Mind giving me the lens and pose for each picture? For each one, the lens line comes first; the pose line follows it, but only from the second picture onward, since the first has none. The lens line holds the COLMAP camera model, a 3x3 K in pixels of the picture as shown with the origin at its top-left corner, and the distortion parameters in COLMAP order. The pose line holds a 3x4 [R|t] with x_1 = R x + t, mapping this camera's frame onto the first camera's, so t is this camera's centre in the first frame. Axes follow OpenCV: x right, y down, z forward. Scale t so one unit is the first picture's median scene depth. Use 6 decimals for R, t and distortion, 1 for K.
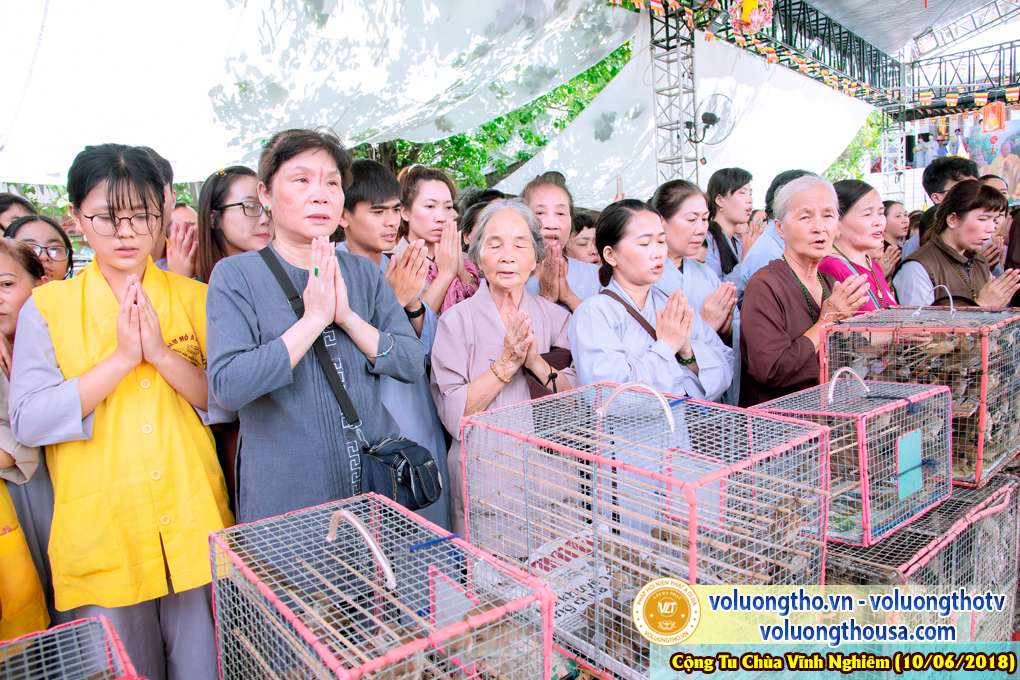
lens RADIAL K [[699.0, 0, 510.0], [0, 699.0, 311.7], [0, 0, 1]] dist [-0.038906, 0.004792]
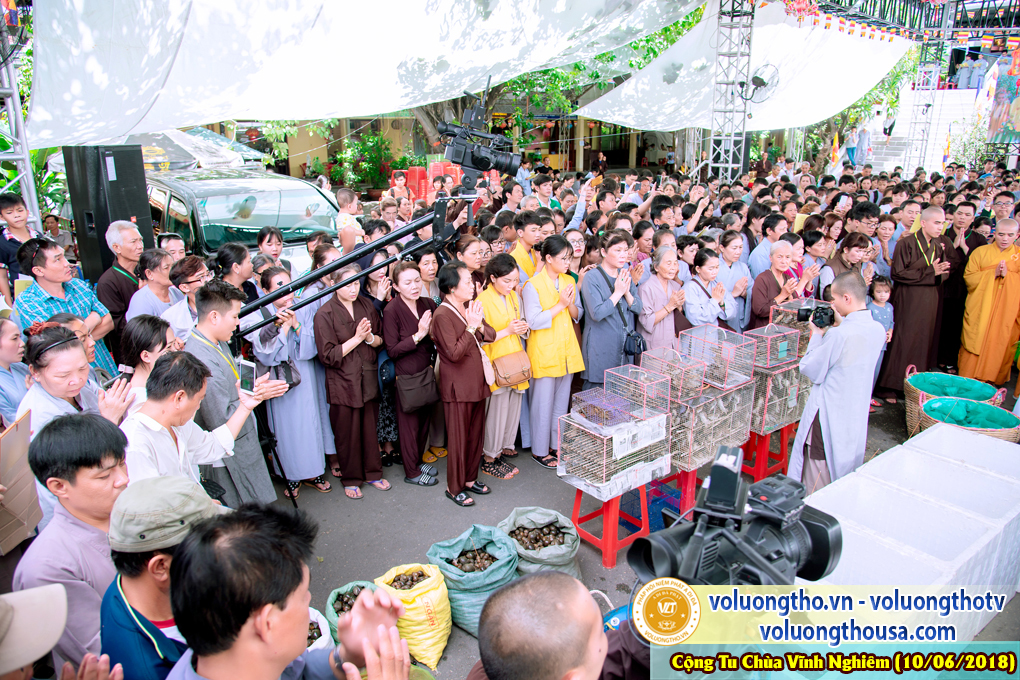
lens RADIAL K [[701.9, 0, 494.1], [0, 701.9, 342.8], [0, 0, 1]] dist [-0.111399, 0.058870]
pose [[0.996625, 0.067948, -0.046060, -0.101840], [-0.055753, 0.972127, 0.227732, -0.071357], [0.060250, -0.224395, 0.972634, -0.338212]]
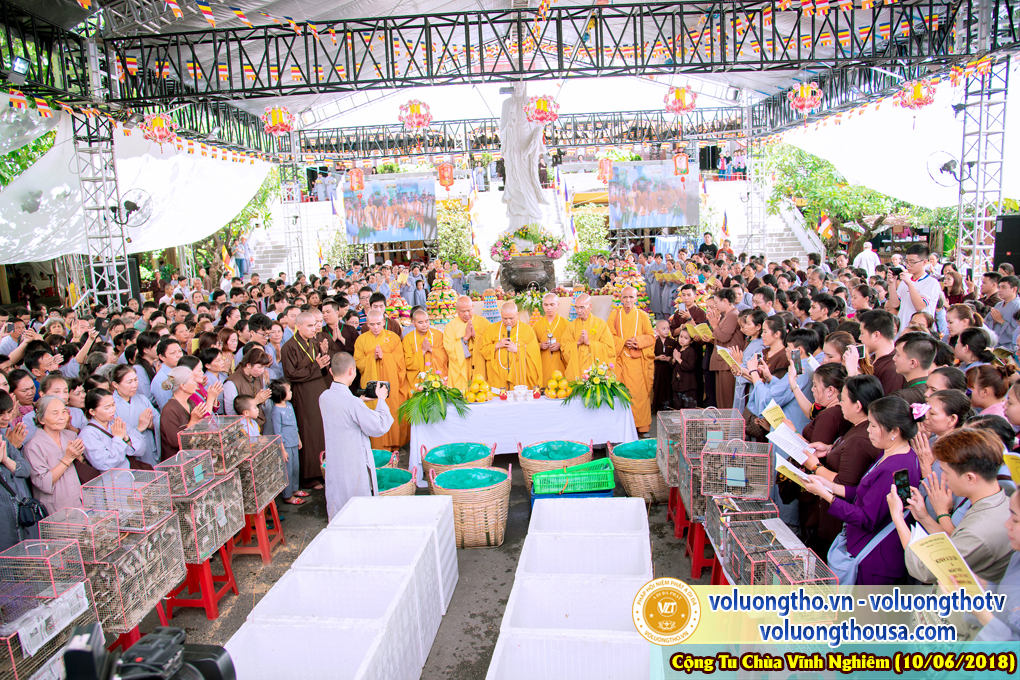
lens RADIAL K [[706.8, 0, 497.6], [0, 706.8, 341.5], [0, 0, 1]] dist [-0.097575, 0.056499]
pose [[0.731128, -0.092747, 0.675907, -0.089677], [0.061838, 0.995647, 0.069731, -0.079942], [-0.679432, -0.009186, 0.733681, -0.354064]]
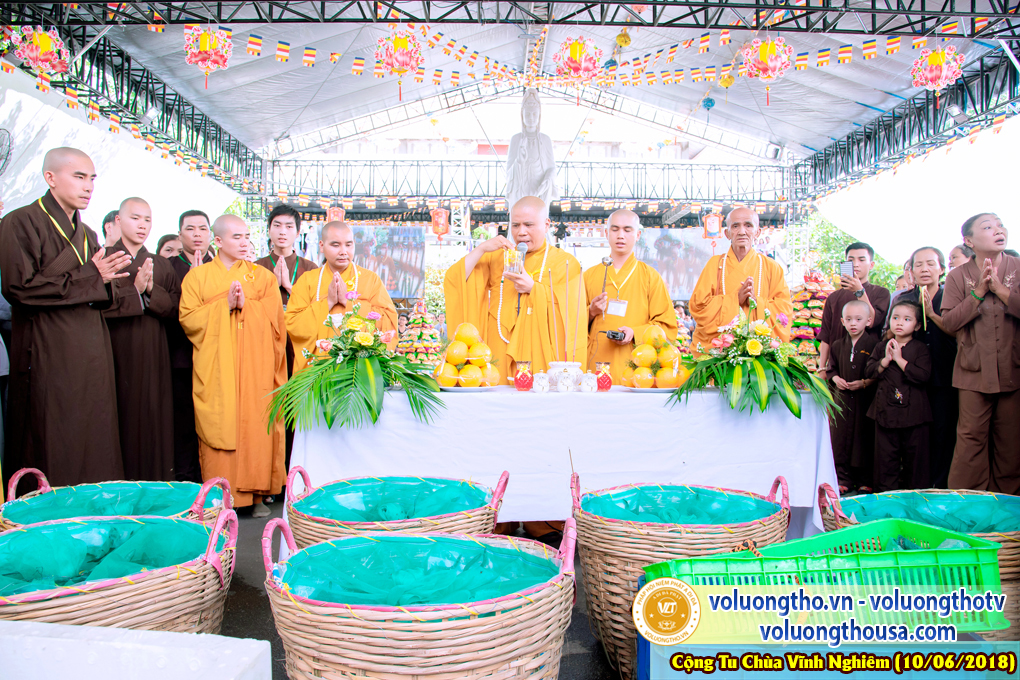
lens RADIAL K [[706.8, 0, 497.6], [0, 706.8, 341.5], [0, 0, 1]] dist [-0.097575, 0.056499]
pose [[0.720335, 0.058688, 0.691139, 0.174042], [0.000549, 0.996366, -0.085178, 0.033144], [-0.693626, 0.061737, 0.717685, -0.045528]]
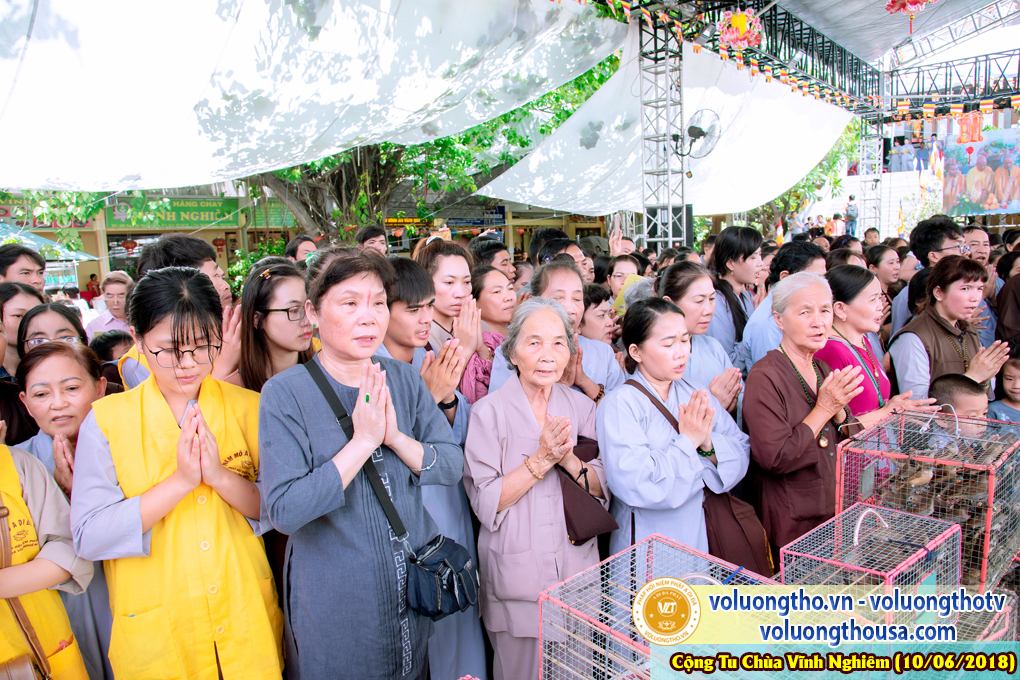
lens RADIAL K [[703.5, 0, 511.3], [0, 703.5, 311.0], [0, 0, 1]] dist [-0.036138, -0.004432]
pose [[0.999166, 0.014071, 0.038342, -0.015871], [-0.014636, 0.999788, 0.014494, -0.029248], [-0.038130, -0.015044, 0.999160, -0.007715]]
